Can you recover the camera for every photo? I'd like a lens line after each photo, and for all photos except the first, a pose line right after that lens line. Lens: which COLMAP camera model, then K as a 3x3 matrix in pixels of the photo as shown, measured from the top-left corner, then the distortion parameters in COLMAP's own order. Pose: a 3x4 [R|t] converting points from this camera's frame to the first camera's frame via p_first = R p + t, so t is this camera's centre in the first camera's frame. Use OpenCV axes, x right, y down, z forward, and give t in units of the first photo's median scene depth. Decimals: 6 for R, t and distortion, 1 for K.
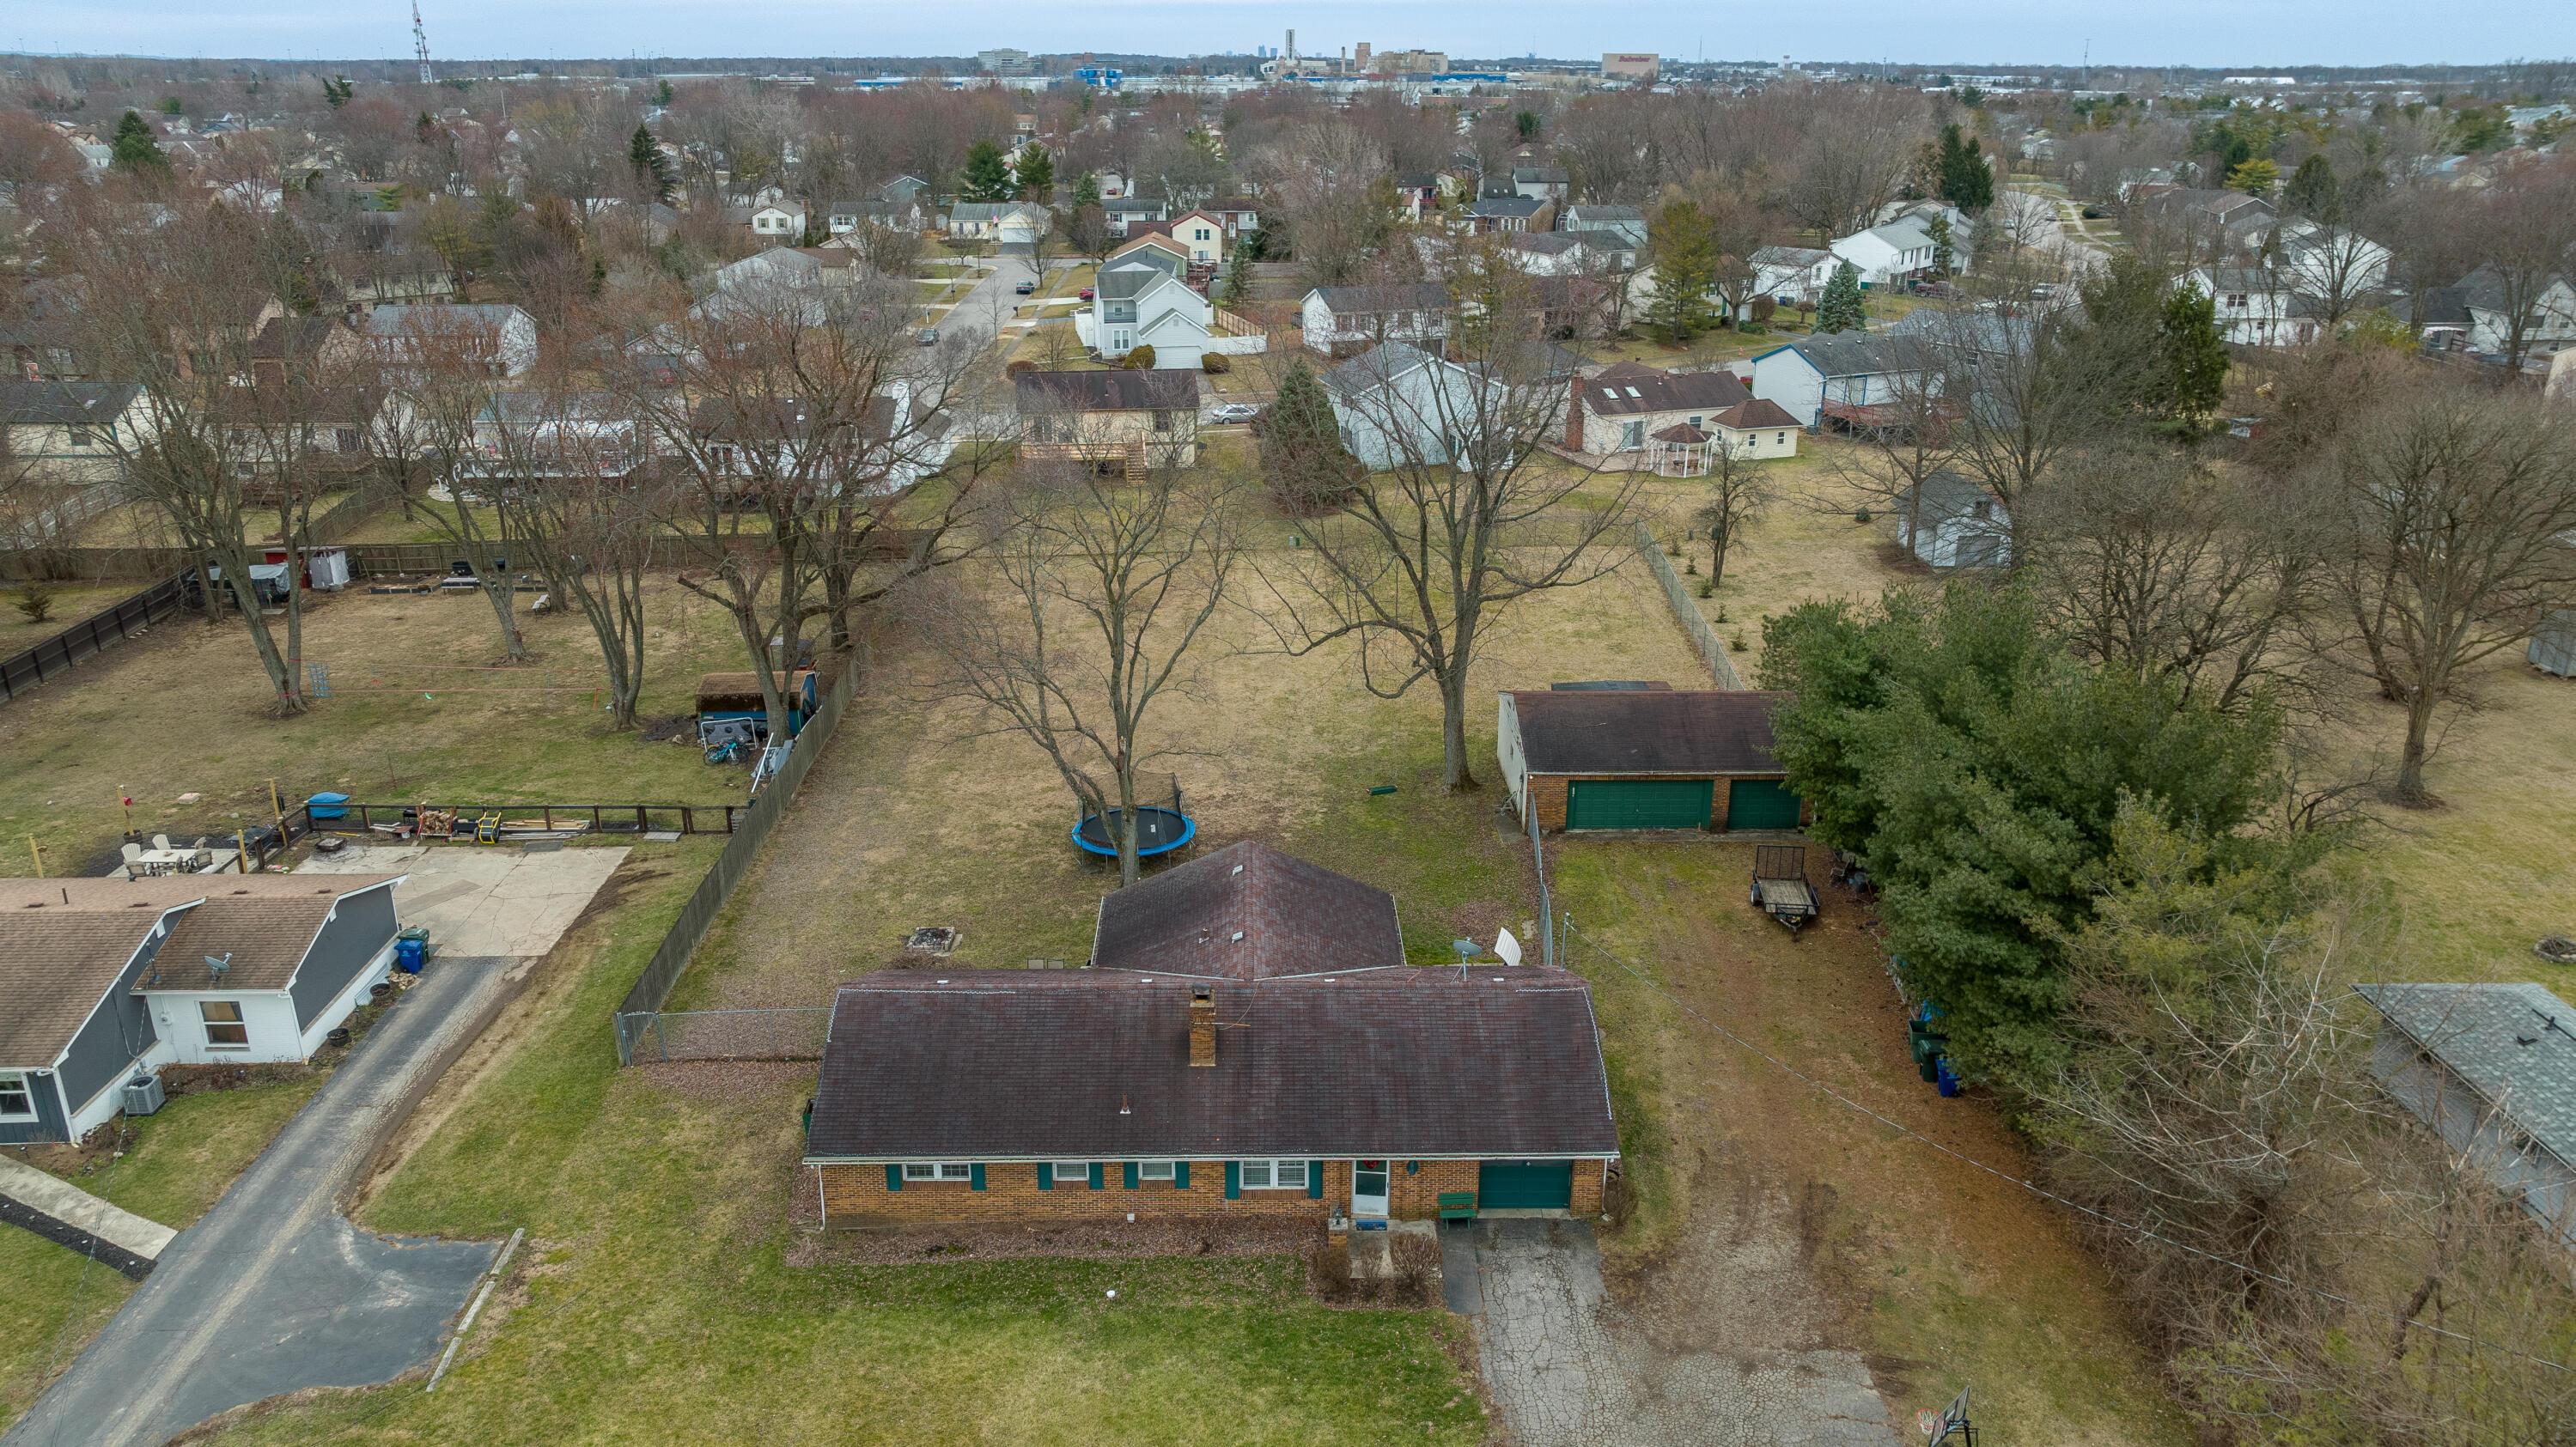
lens RADIAL K [[1822.5, 0, 1288.0], [0, 1822.5, 723.5], [0, 0, 1]] dist [-0.005683, -0.027985]
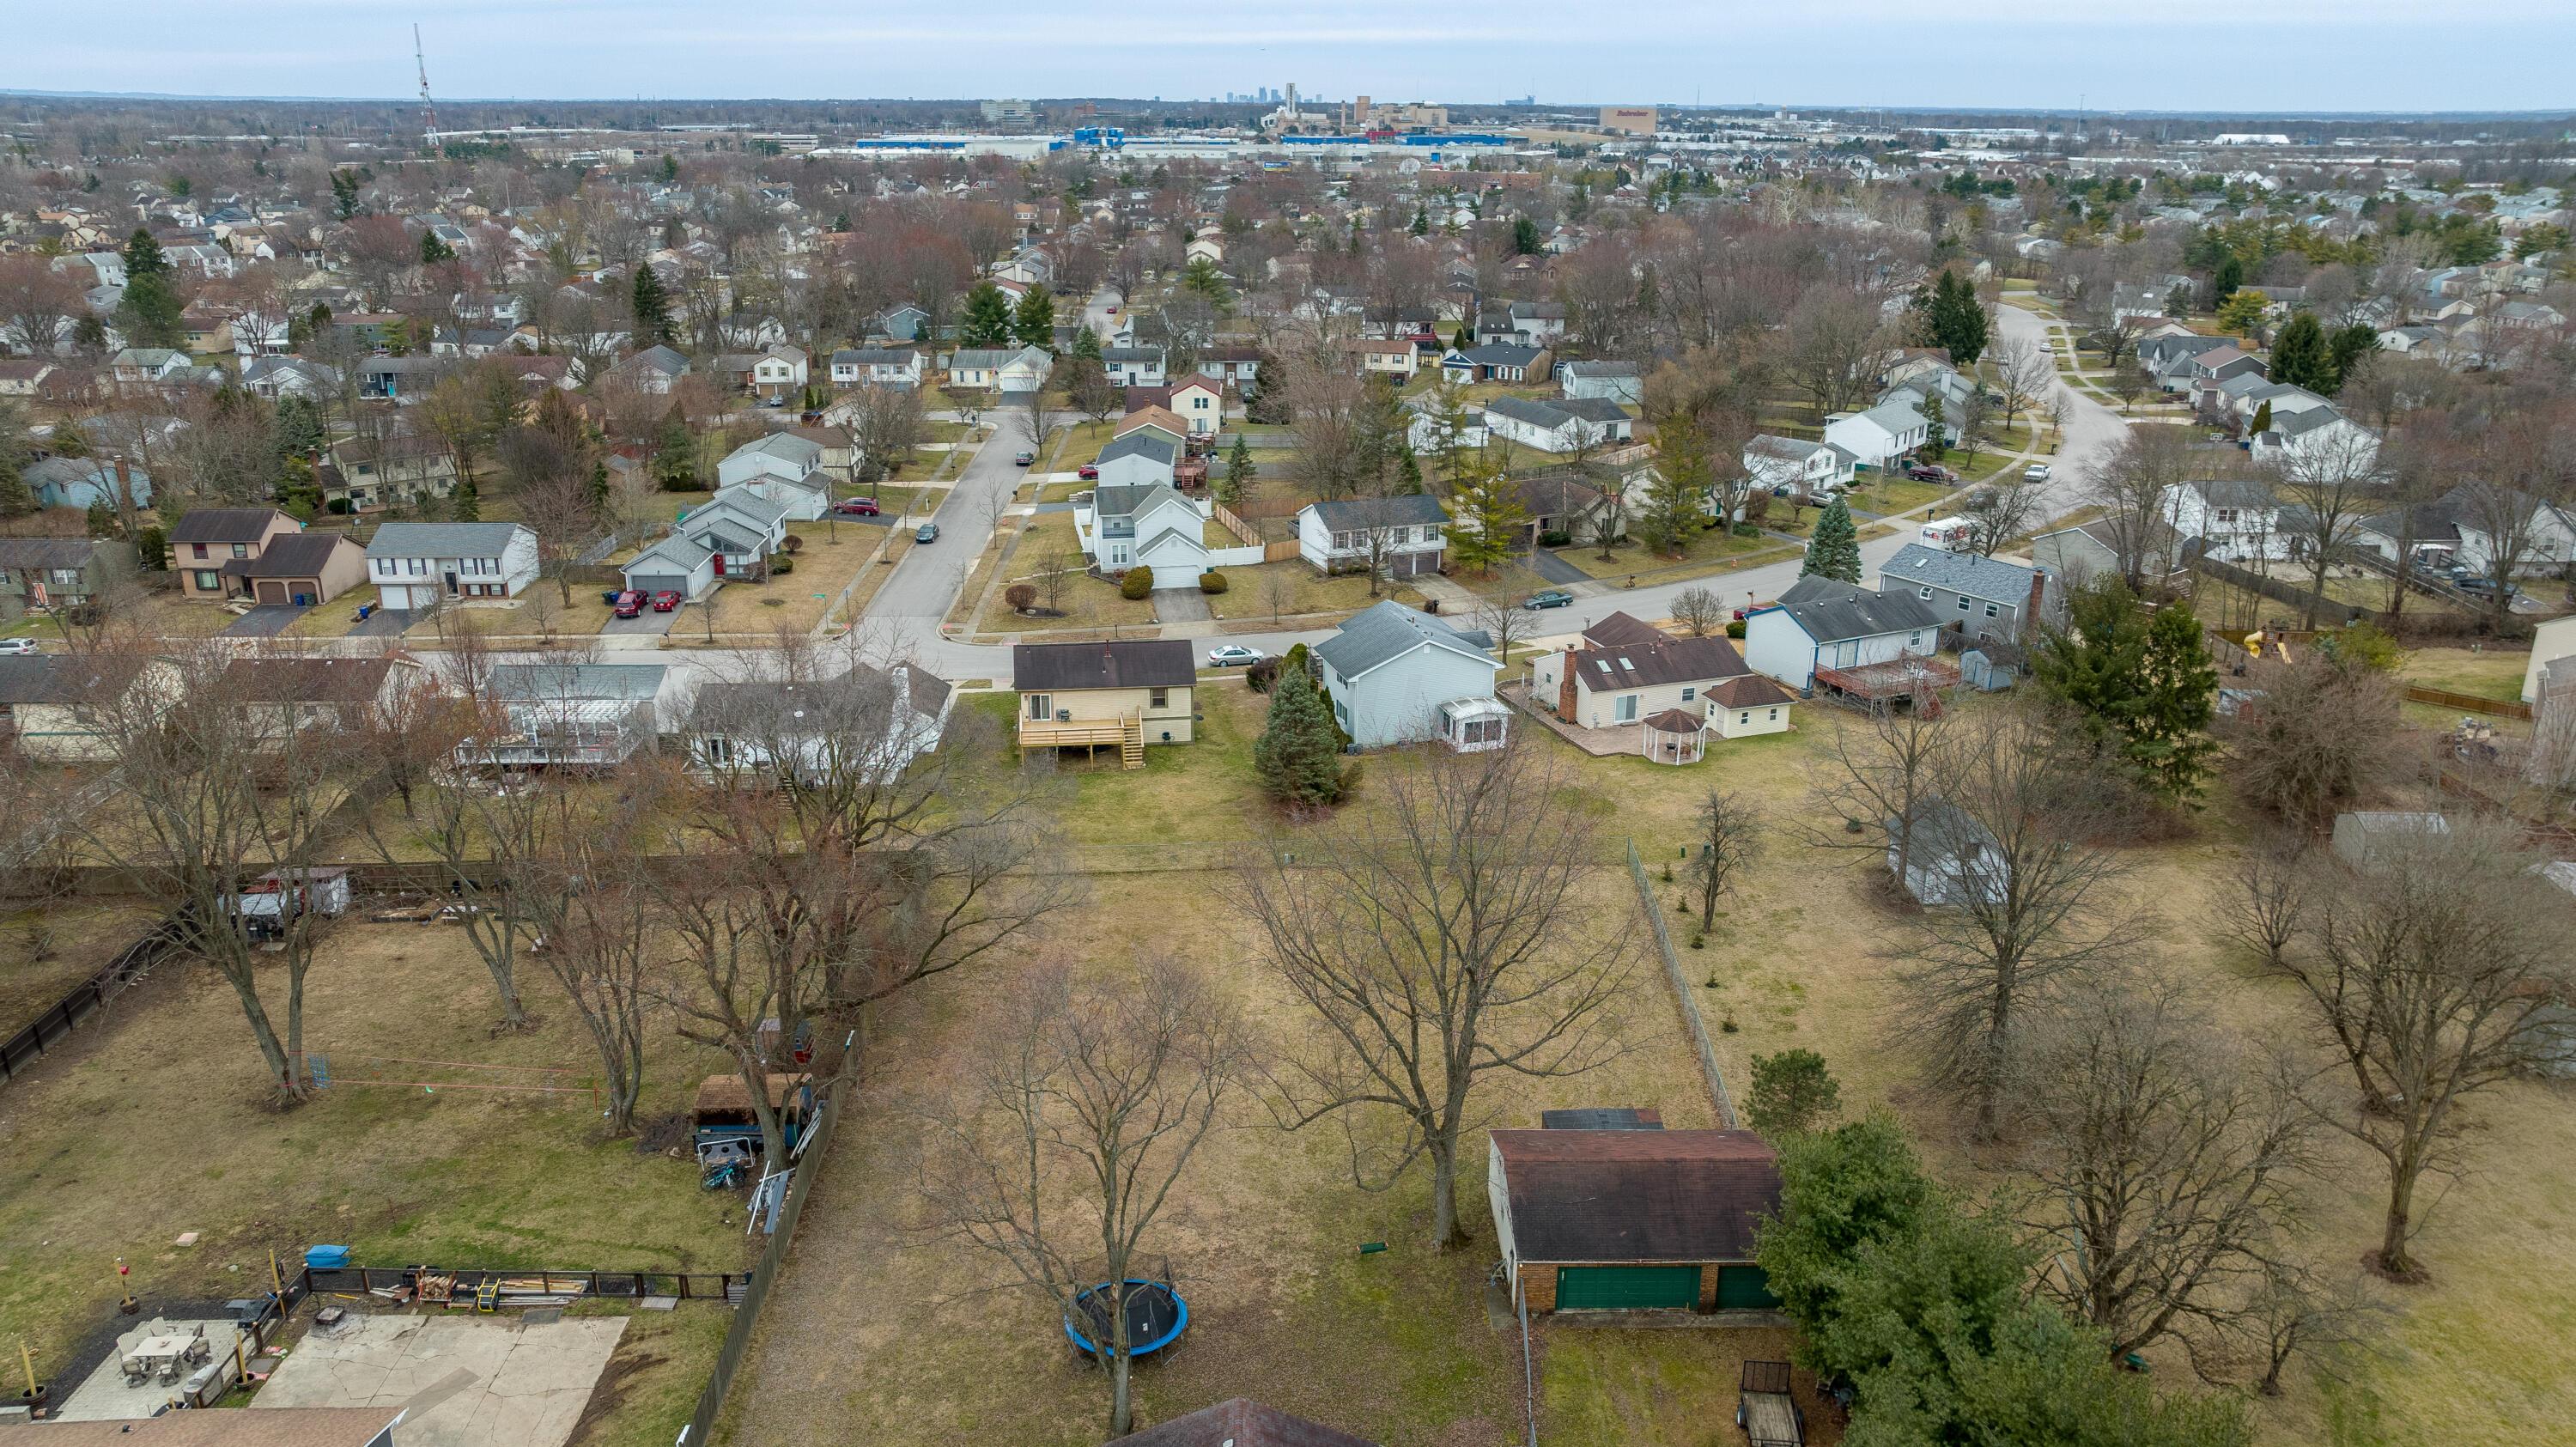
lens RADIAL K [[1823.8, 0, 1288.0], [0, 1823.8, 723.5], [0, 0, 1]] dist [-0.017879, 0.001513]
pose [[0.999999, 0.001596, 0.000132, 0.004060], [-0.001593, 0.999810, -0.019414, -0.247307], [-0.000163, 0.019414, 0.999812, -0.012392]]
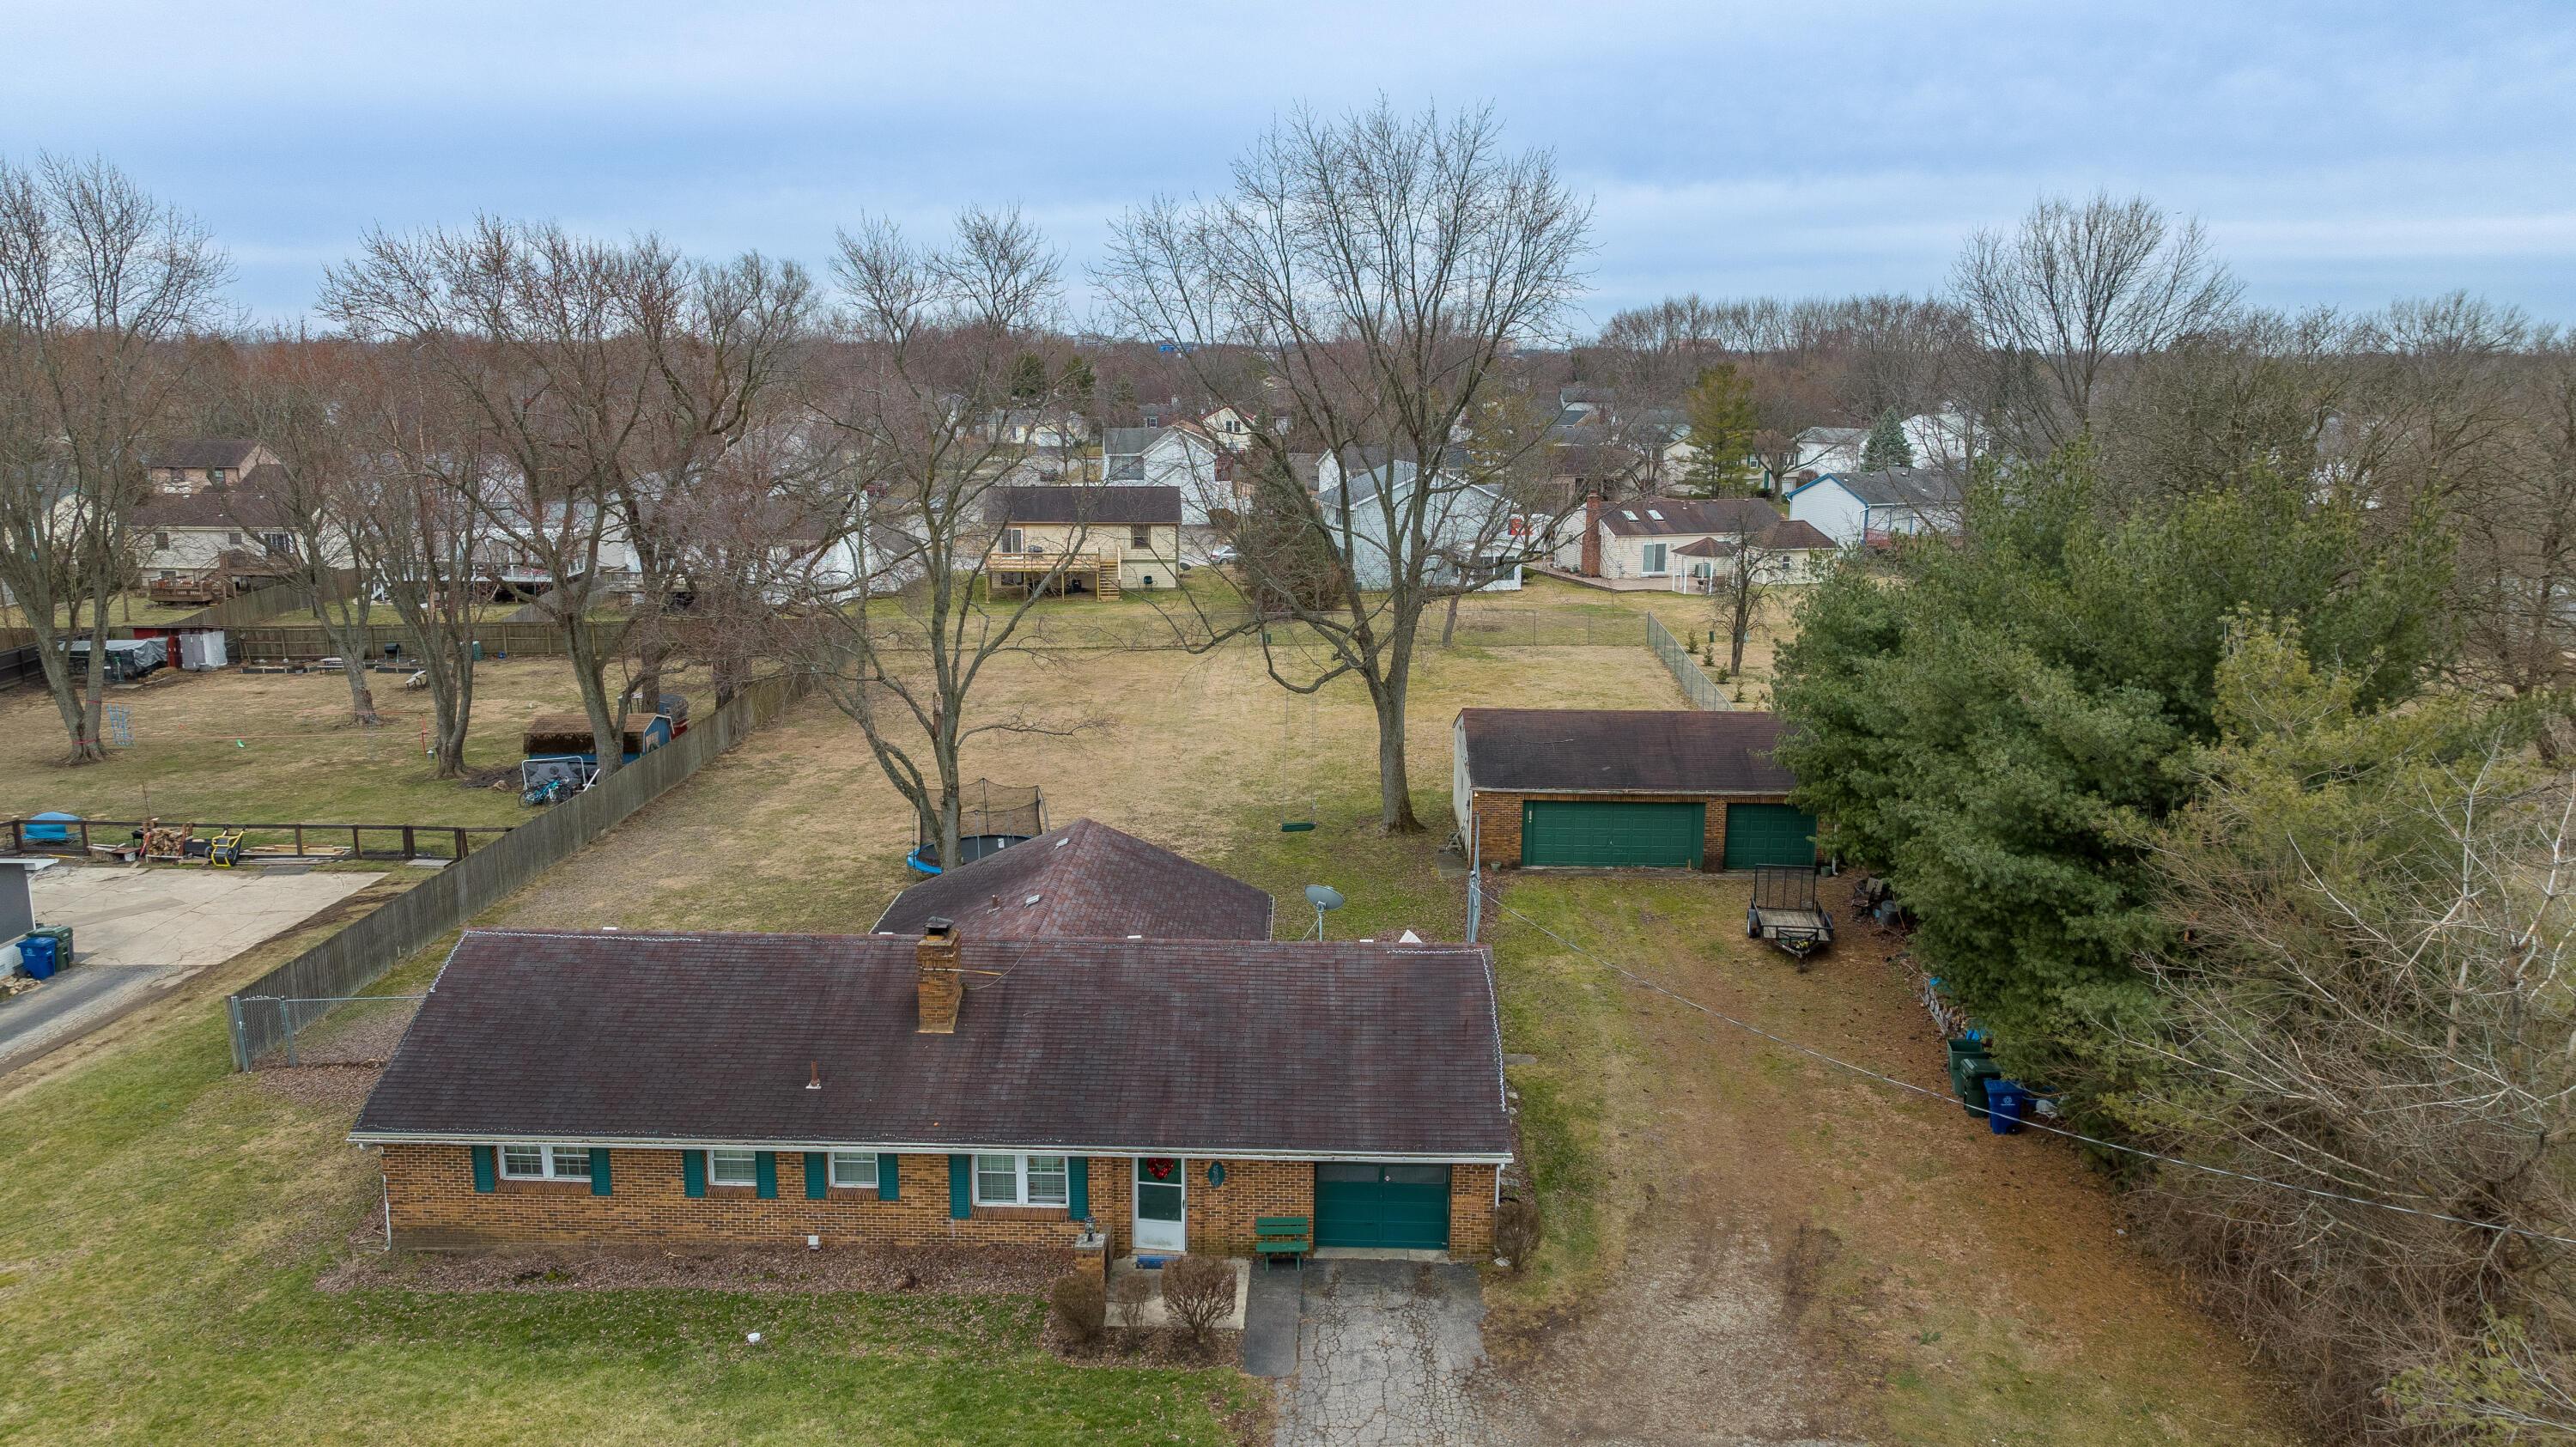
lens RADIAL K [[1823.8, 0, 1288.0], [0, 1823.8, 723.5], [0, 0, 1]] dist [-0.017879, 0.001513]
pose [[0.999138, 0.013059, -0.039411, 0.080727], [-0.018770, 0.988776, -0.148221, 0.117858], [0.037033, 0.148833, 0.988169, 0.194340]]
